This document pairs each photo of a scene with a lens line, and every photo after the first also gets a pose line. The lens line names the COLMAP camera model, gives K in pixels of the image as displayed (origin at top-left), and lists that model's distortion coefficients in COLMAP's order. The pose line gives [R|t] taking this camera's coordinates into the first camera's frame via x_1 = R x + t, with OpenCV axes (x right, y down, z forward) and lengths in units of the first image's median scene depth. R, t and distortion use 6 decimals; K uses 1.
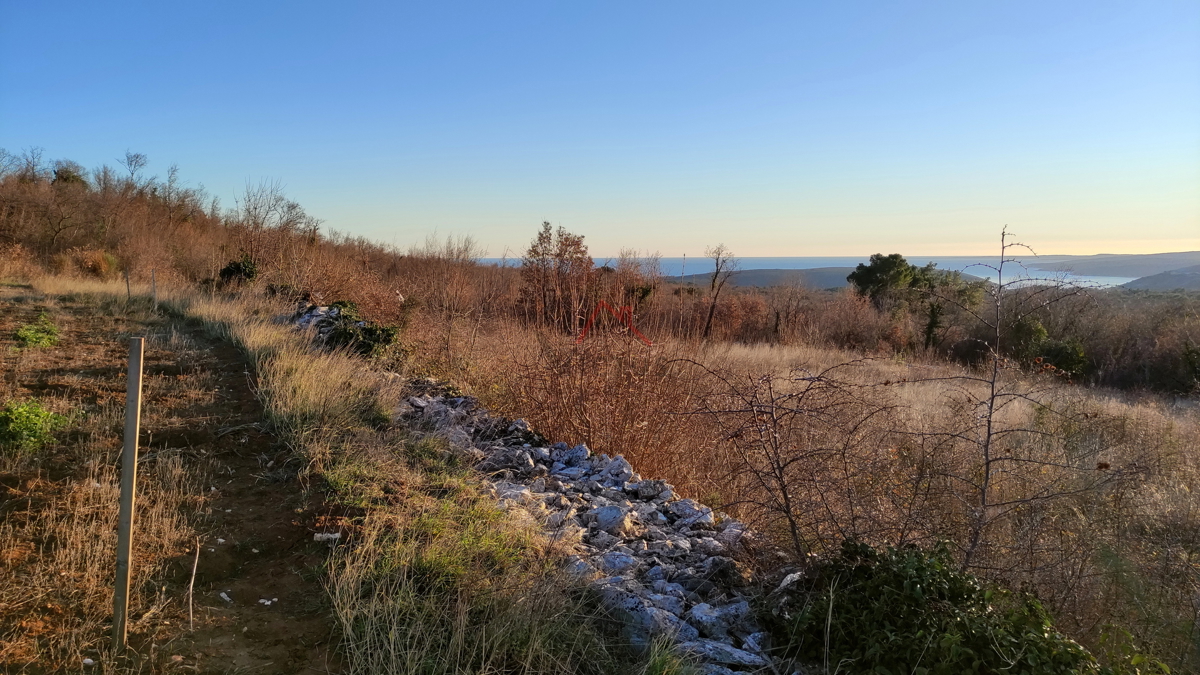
lens RADIAL K [[876.5, 0, 603.8], [0, 876.5, 342.4], [0, 0, 1]] dist [0.032860, -0.008374]
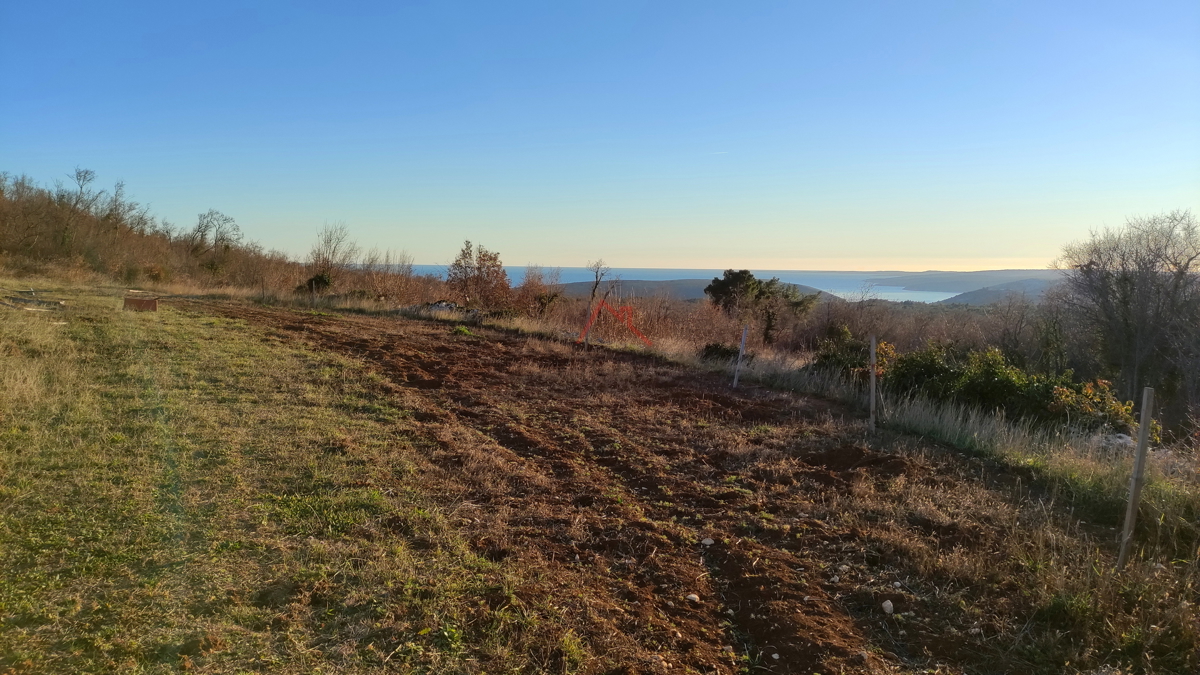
lens RADIAL K [[880.1, 0, 606.8], [0, 880.1, 342.6], [0, 0, 1]] dist [0.005049, -0.015972]
pose [[0.987144, 0.004200, 0.159778, -0.036069], [-0.002550, 0.999941, -0.010529, 0.009038], [-0.159813, 0.009986, 0.987097, -0.127387]]
